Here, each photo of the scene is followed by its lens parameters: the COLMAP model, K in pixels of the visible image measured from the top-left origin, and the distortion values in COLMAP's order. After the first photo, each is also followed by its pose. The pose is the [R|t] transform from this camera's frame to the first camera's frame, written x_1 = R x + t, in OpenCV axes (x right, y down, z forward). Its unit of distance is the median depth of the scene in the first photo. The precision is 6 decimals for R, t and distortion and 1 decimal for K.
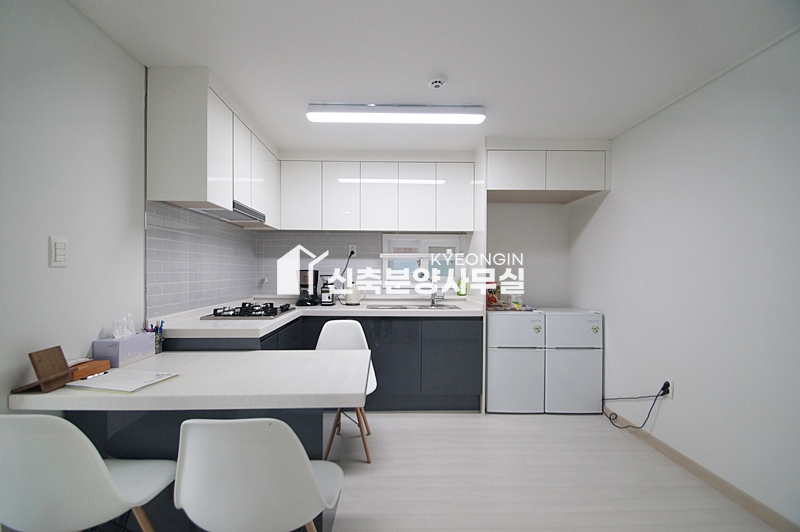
lens RADIAL K [[347.2, 0, 394.2], [0, 347.2, 269.1], [0, 0, 1]] dist [-0.005104, -0.000582]
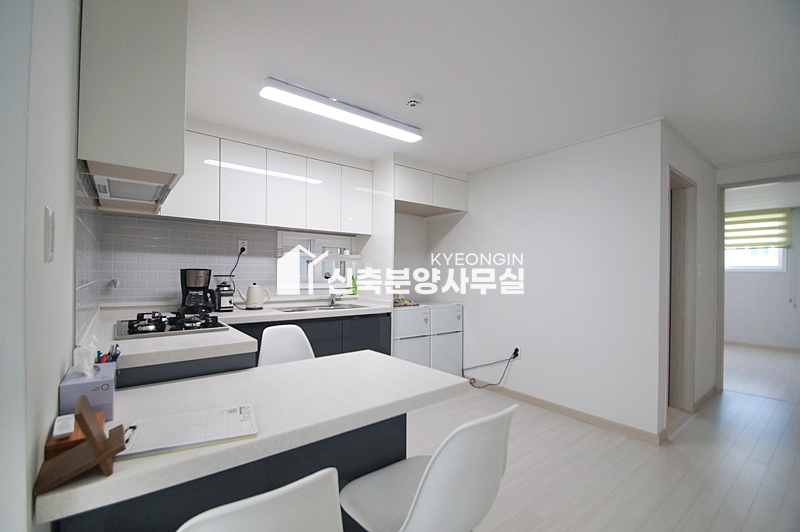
lens RADIAL K [[347.2, 0, 396.9], [0, 347.2, 269.8], [0, 0, 1]] dist [-0.005104, -0.000582]
pose [[0.805492, 0.010564, 0.592512, -0.379323], [-0.011774, 0.999929, -0.001823, 0.000962], [-0.592489, -0.005508, 0.805560, 0.088627]]
